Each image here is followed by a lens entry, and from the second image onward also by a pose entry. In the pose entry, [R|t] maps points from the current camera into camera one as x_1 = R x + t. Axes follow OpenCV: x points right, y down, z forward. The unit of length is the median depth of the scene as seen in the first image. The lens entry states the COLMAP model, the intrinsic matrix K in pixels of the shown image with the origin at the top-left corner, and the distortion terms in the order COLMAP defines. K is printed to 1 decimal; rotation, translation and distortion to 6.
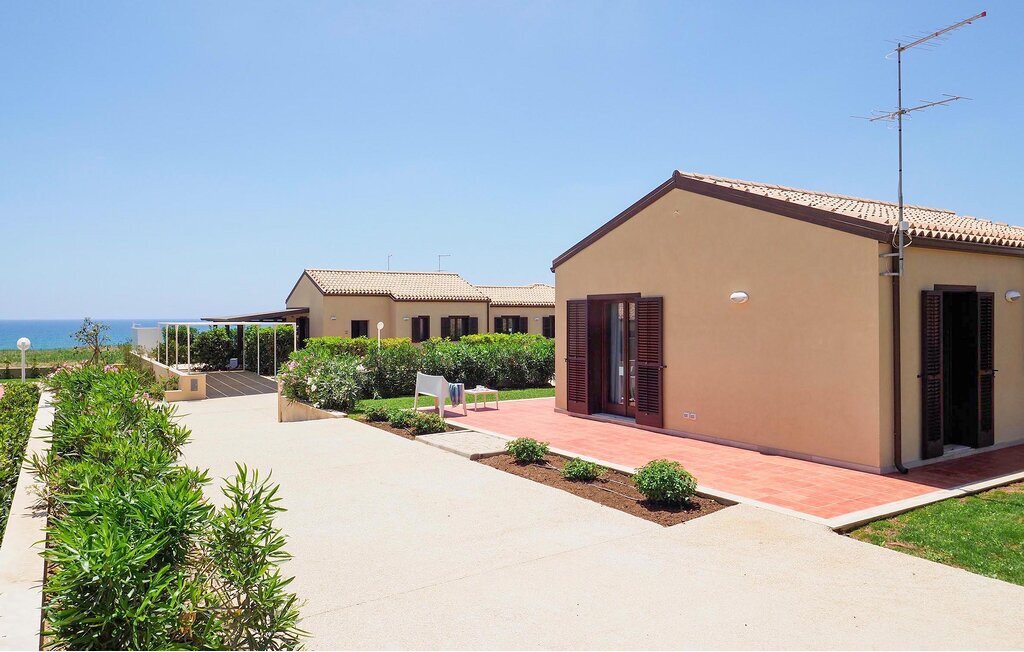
lens RADIAL K [[715.9, 0, 512.0], [0, 715.9, 326.0], [0, 0, 1]] dist [-0.000415, -0.000787]
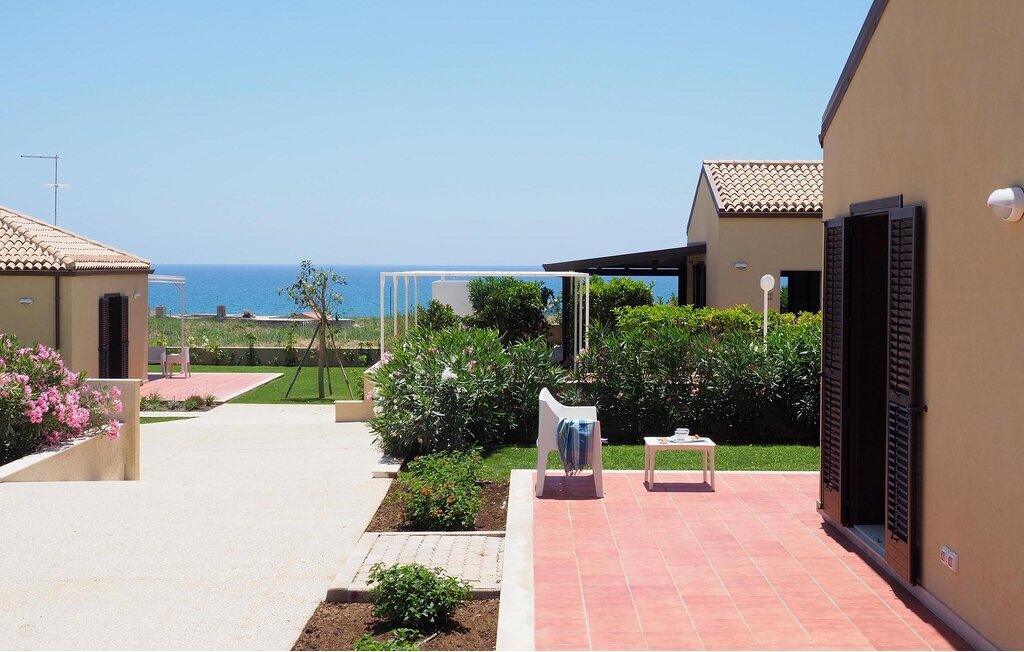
lens RADIAL K [[1504.2, 0, 512.0], [0, 1504.2, 326.0], [0, 0, 1]] dist [0.000332, 0.000415]
pose [[0.837744, 0.029930, -0.545242, 0.342910], [-0.014729, 0.999372, 0.032229, -0.002396], [0.545865, -0.018969, 0.837659, 0.223202]]
